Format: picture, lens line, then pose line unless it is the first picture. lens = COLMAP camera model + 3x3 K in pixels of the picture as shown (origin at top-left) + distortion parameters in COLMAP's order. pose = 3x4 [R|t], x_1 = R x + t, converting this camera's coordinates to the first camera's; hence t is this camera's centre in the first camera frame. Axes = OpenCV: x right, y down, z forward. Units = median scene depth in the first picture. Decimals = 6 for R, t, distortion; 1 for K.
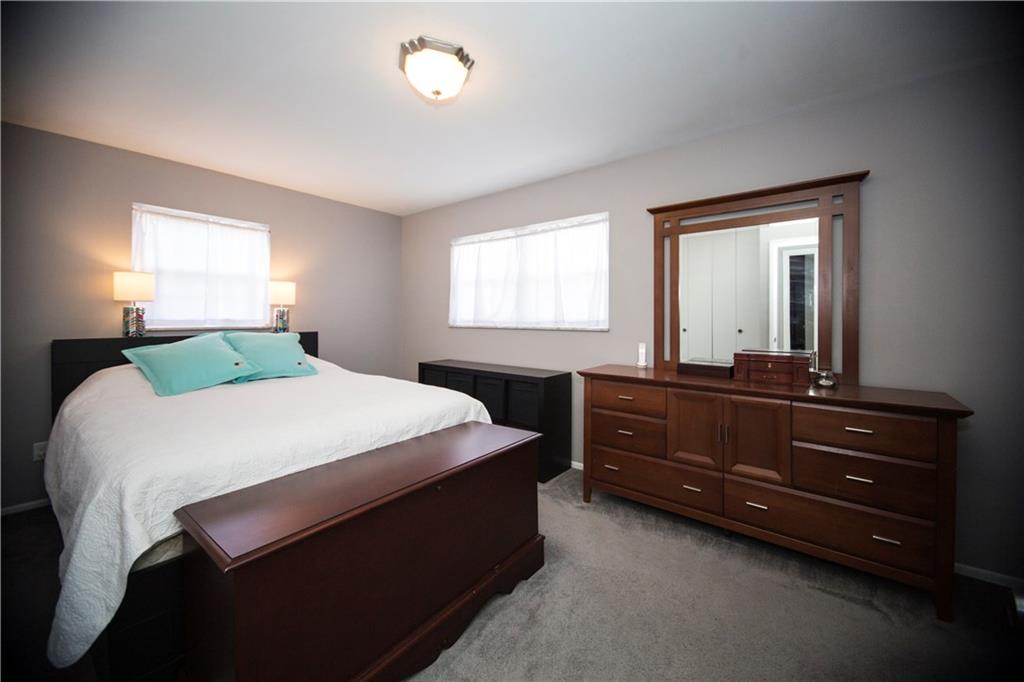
lens RADIAL K [[393.7, 0, 513.1], [0, 393.7, 319.5], [0, 0, 1]] dist [0.000294, -0.000004]
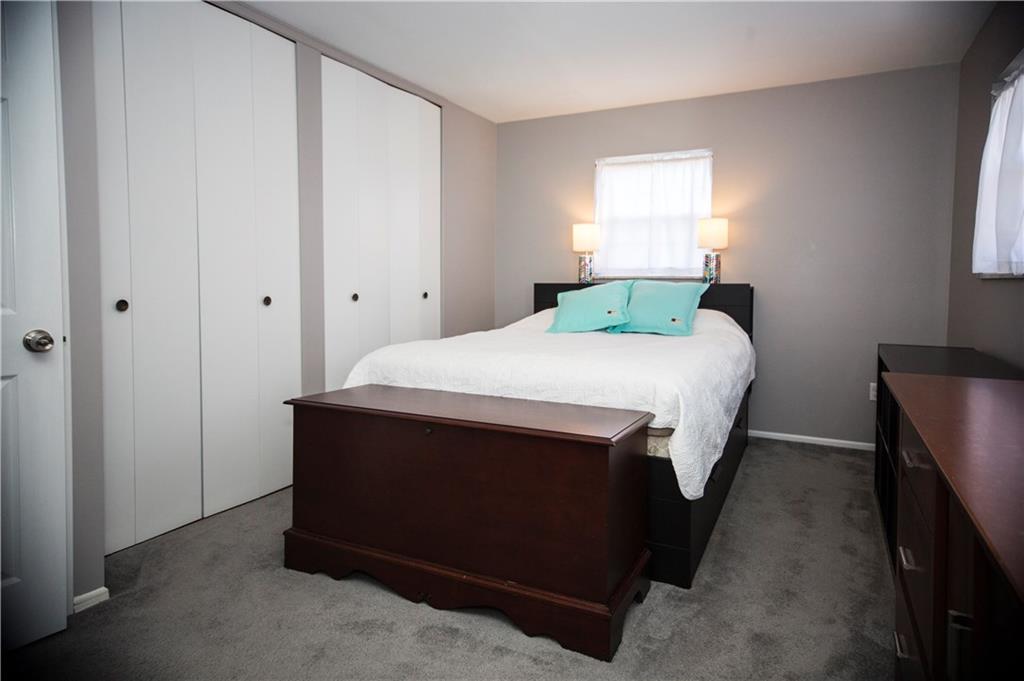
lens RADIAL K [[597.6, 0, 514.0], [0, 597.6, 304.9], [0, 0, 1]] dist [-0.000983, 0.000005]
pose [[0.198151, 0.041360, -0.979298, 0.591452], [-0.007124, 0.999144, 0.040757, 0.035271], [0.980146, -0.001100, 0.198276, 0.446558]]
